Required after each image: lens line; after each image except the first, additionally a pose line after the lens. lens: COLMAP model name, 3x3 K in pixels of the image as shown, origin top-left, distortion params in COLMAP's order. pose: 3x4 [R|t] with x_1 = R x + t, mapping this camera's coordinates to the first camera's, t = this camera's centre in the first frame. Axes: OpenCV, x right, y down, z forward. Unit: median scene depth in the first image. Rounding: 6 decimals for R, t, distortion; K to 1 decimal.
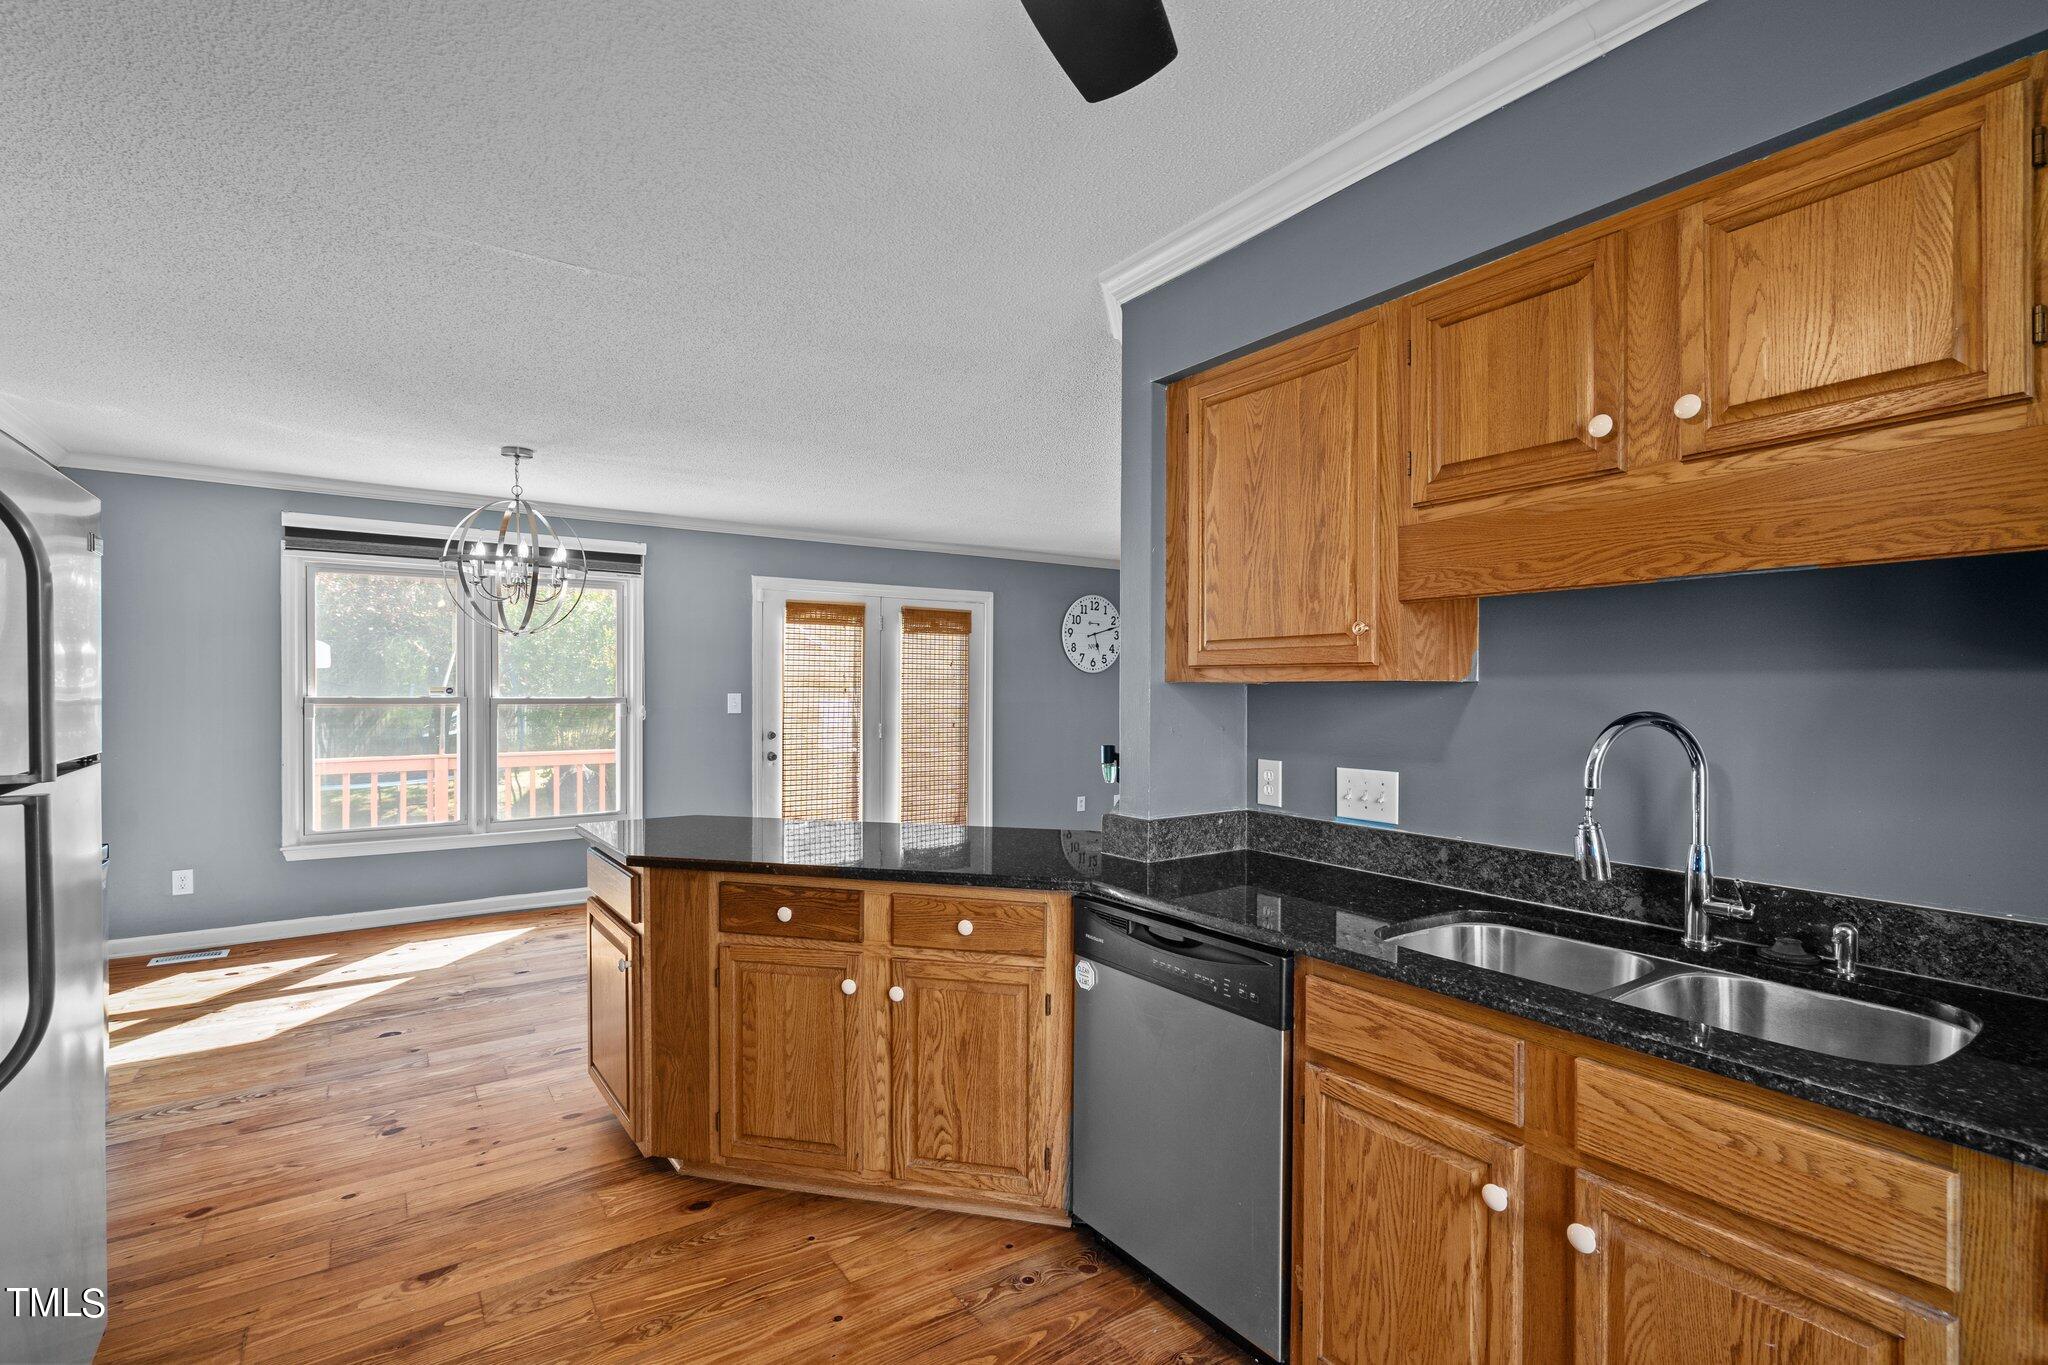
lens RADIAL K [[934.4, 0, 1015.2], [0, 934.4, 695.7], [0, 0, 1]] dist [-0.004475, 0.001203]
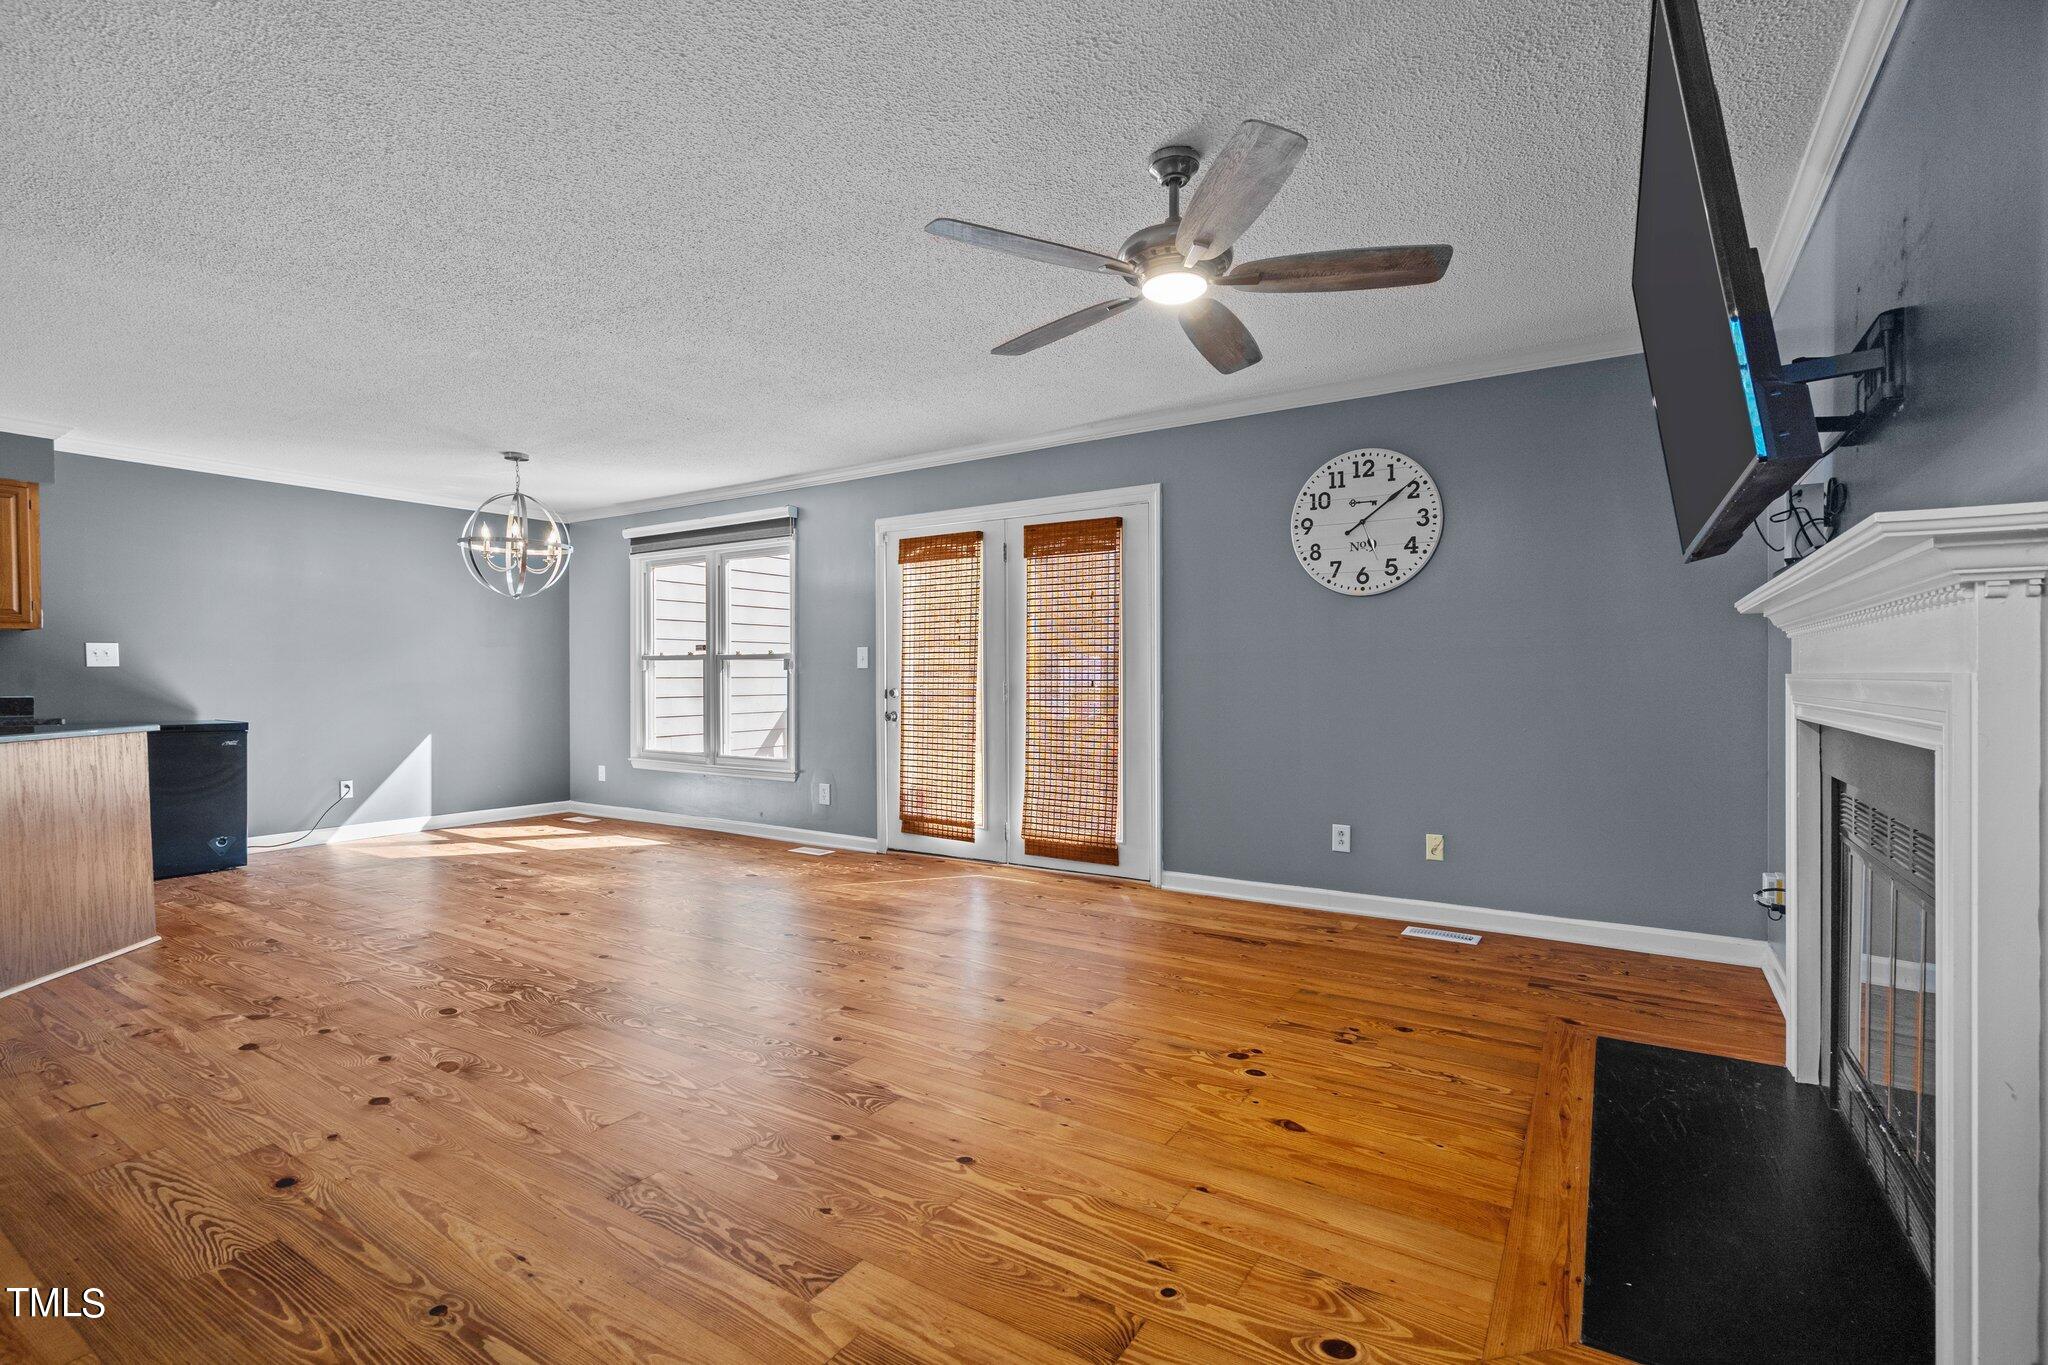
lens RADIAL K [[934.4, 0, 1022.6], [0, 934.4, 684.4], [0, 0, 1]] dist [-0.004475, 0.001203]
pose [[0.387813, 0.002541, -0.921735, 0.567644], [-0.004750, 0.999988, 0.000758, 0.030497], [0.921726, 0.004085, 0.387821, 0.701318]]
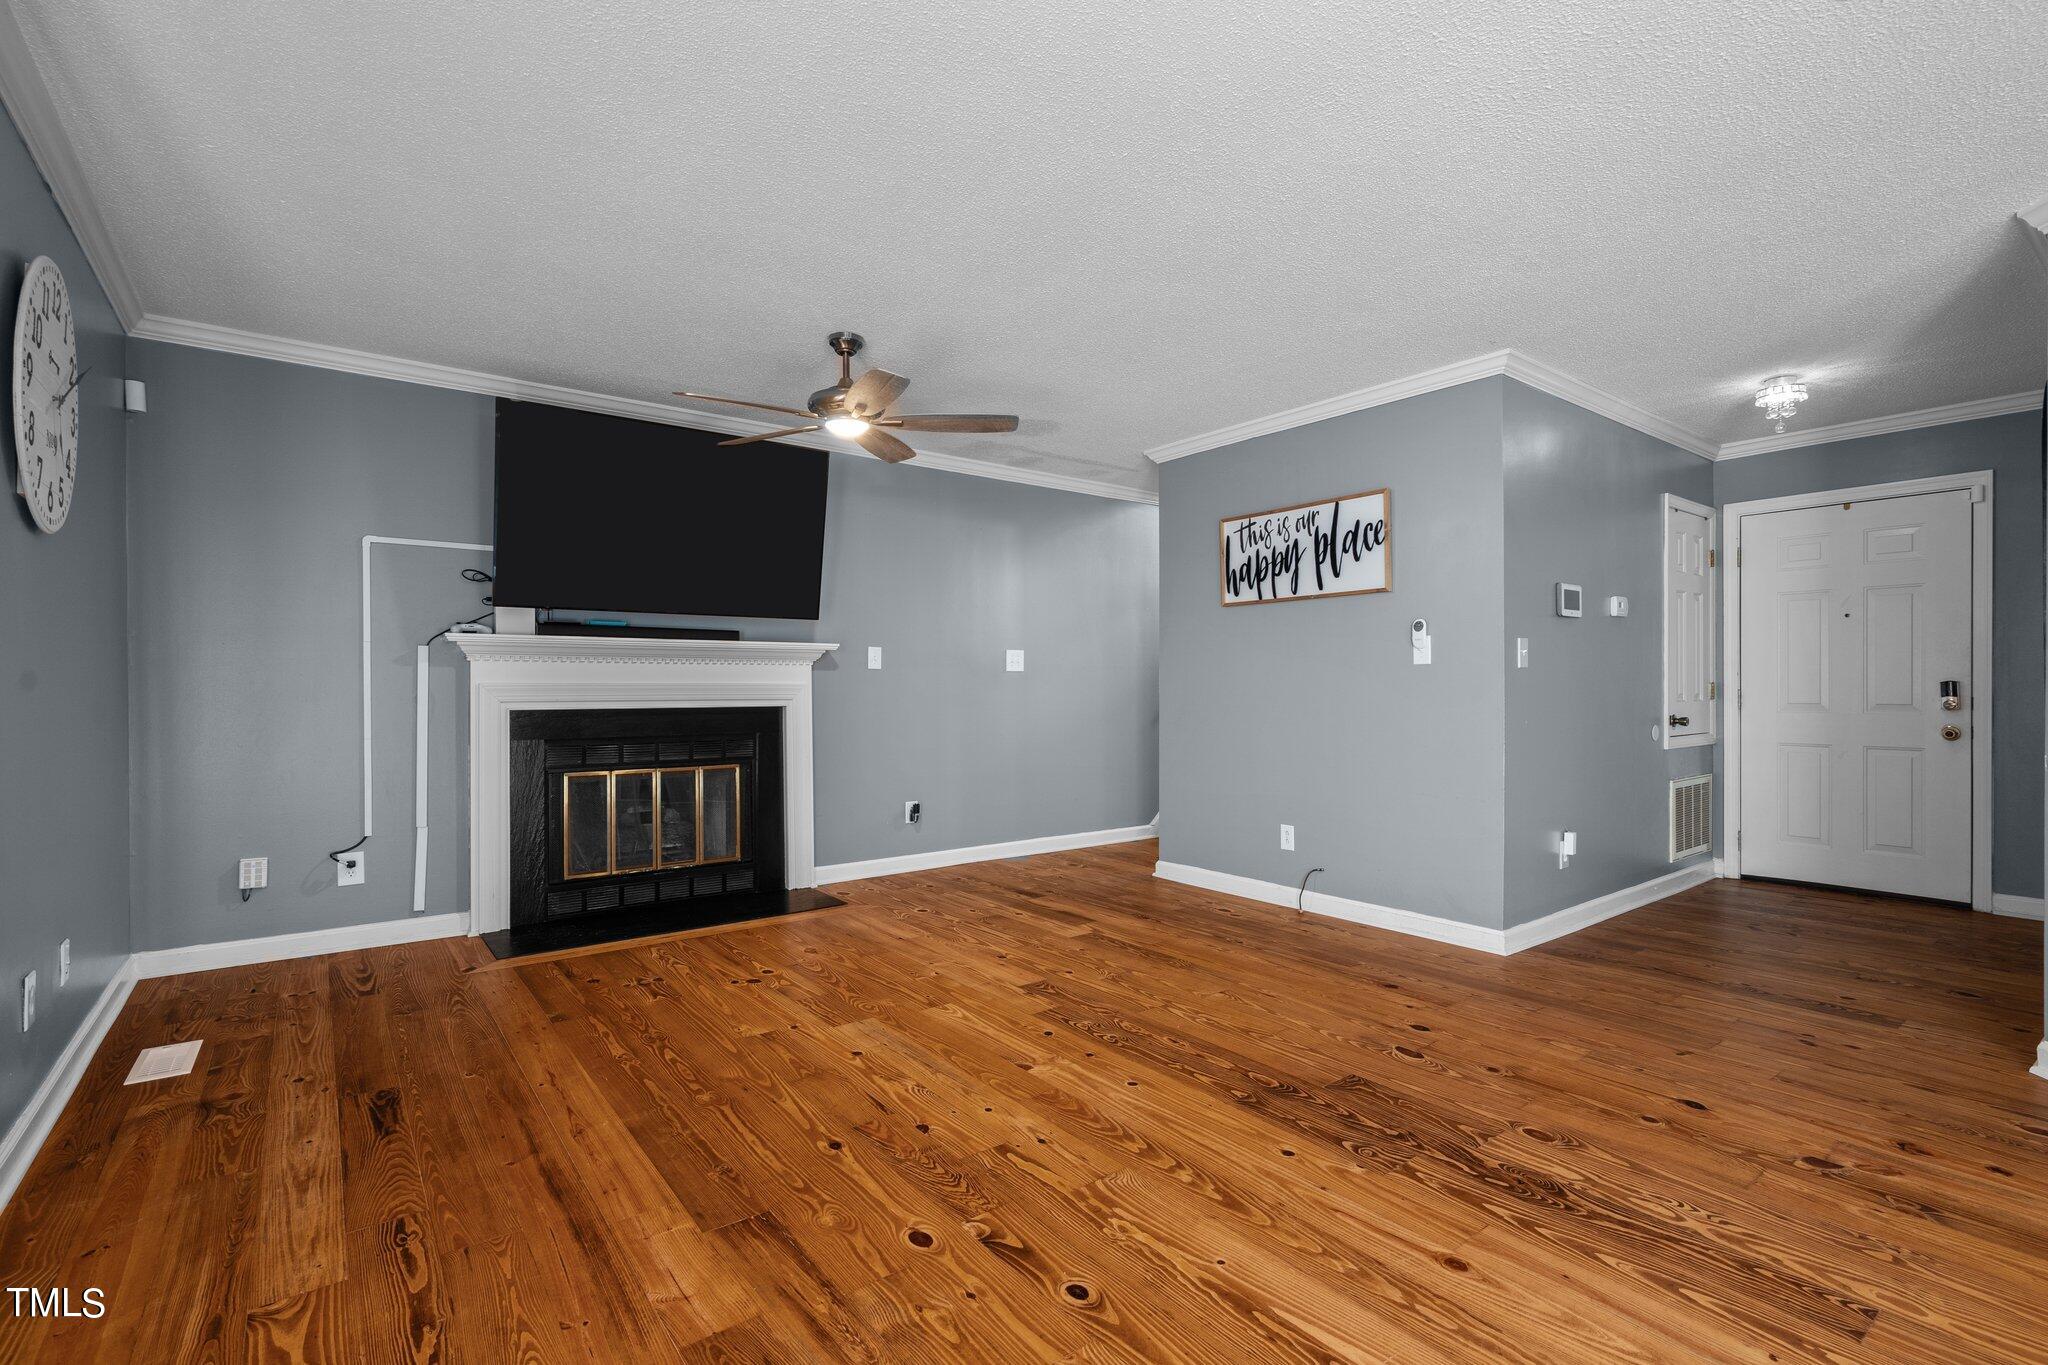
lens RADIAL K [[934.4, 0, 1031.5], [0, 934.4, 688.4], [0, 0, 1]] dist [-0.004475, 0.001203]
pose [[-0.059954, -0.008379, 0.998166, -0.253714], [0.009605, 0.999914, 0.008971, 0.026750], [-0.998155, 0.010125, -0.059868, 0.816250]]
